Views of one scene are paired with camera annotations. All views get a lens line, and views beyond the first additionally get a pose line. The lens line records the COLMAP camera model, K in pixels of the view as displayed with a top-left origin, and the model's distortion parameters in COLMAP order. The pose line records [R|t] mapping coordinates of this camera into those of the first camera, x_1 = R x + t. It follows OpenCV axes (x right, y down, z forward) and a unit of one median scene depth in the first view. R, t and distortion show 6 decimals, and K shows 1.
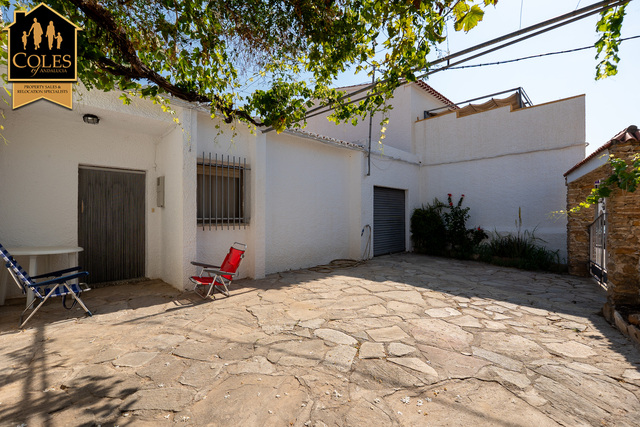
lens RADIAL K [[286.6, 0, 321.6], [0, 286.6, 216.9], [0, 0, 1]] dist [0.003663, -0.000521]
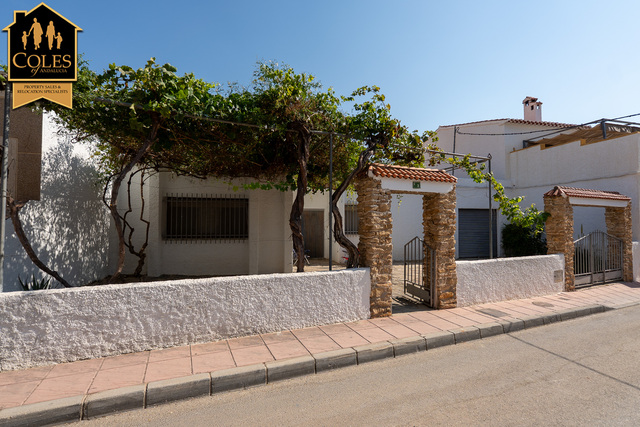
lens RADIAL K [[296.2, 0, 321.8], [0, 296.2, 215.8], [0, 0, 1]] dist [-0.004464, -0.000439]
pose [[0.856944, -0.010644, -0.515300, 0.376417], [-0.001055, 0.999748, -0.022404, -0.041471], [0.515409, 0.019743, 0.856717, -0.676054]]
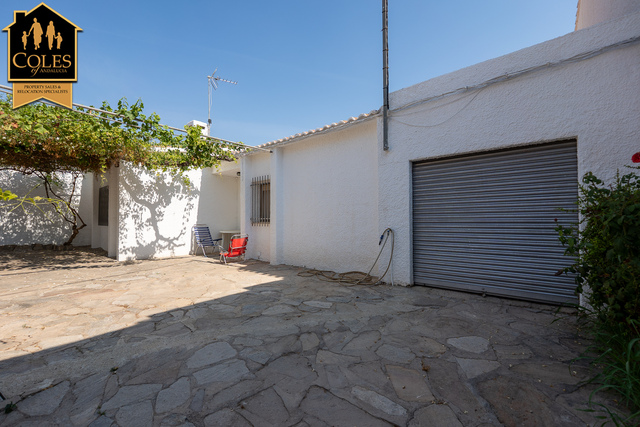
lens RADIAL K [[268.8, 0, 319.0], [0, 268.8, 215.3], [0, 0, 1]] dist [-0.002188, -0.000496]
pose [[0.068893, -0.016889, -0.997481, 0.710653], [0.004683, 0.999851, -0.016606, 0.008443], [0.997613, -0.003528, 0.068962, 0.786466]]
